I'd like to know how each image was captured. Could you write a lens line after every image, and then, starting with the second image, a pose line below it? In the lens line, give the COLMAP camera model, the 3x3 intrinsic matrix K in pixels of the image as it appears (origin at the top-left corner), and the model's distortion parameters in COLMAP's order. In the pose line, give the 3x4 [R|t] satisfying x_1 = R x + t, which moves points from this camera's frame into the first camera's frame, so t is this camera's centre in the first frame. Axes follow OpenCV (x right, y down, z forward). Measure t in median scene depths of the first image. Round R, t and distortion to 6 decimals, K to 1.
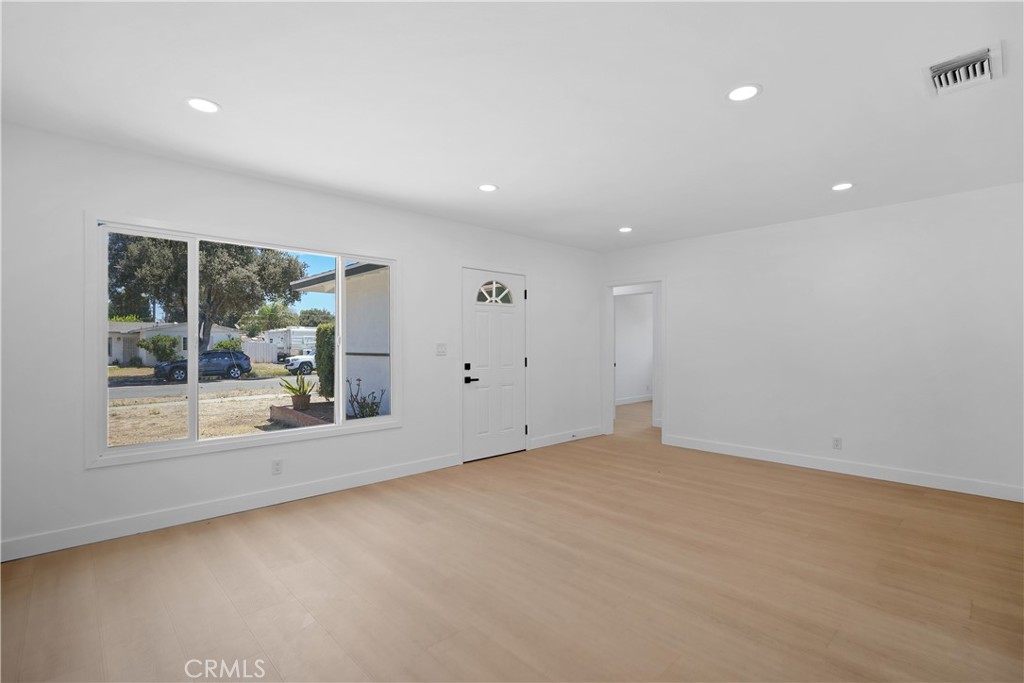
lens RADIAL K [[455.5, 0, 512.0], [0, 455.5, 341.5], [0, 0, 1]] dist [-0.000530, 0.000208]
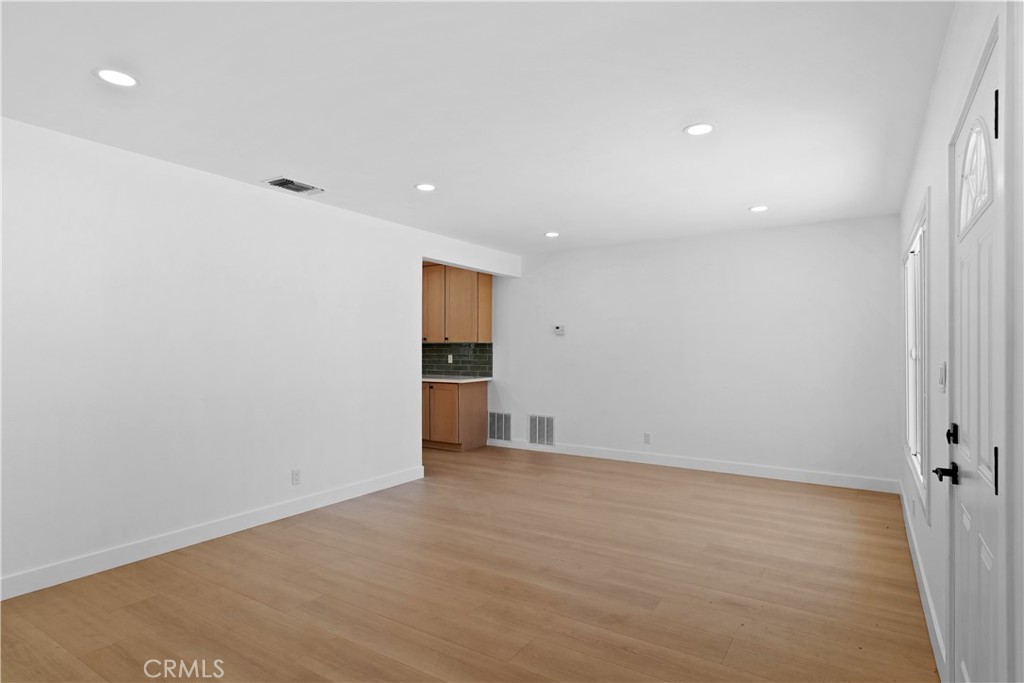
lens RADIAL K [[535.6, 0, 512.0], [0, 535.6, 341.5], [0, 0, 1]] dist [0.000885, 0.000041]
pose [[-0.967918, -0.001326, -0.251263, 0.445460], [0.003146, 0.999844, -0.017393, -0.009604], [0.251247, -0.017625, -0.967763, 1.825082]]
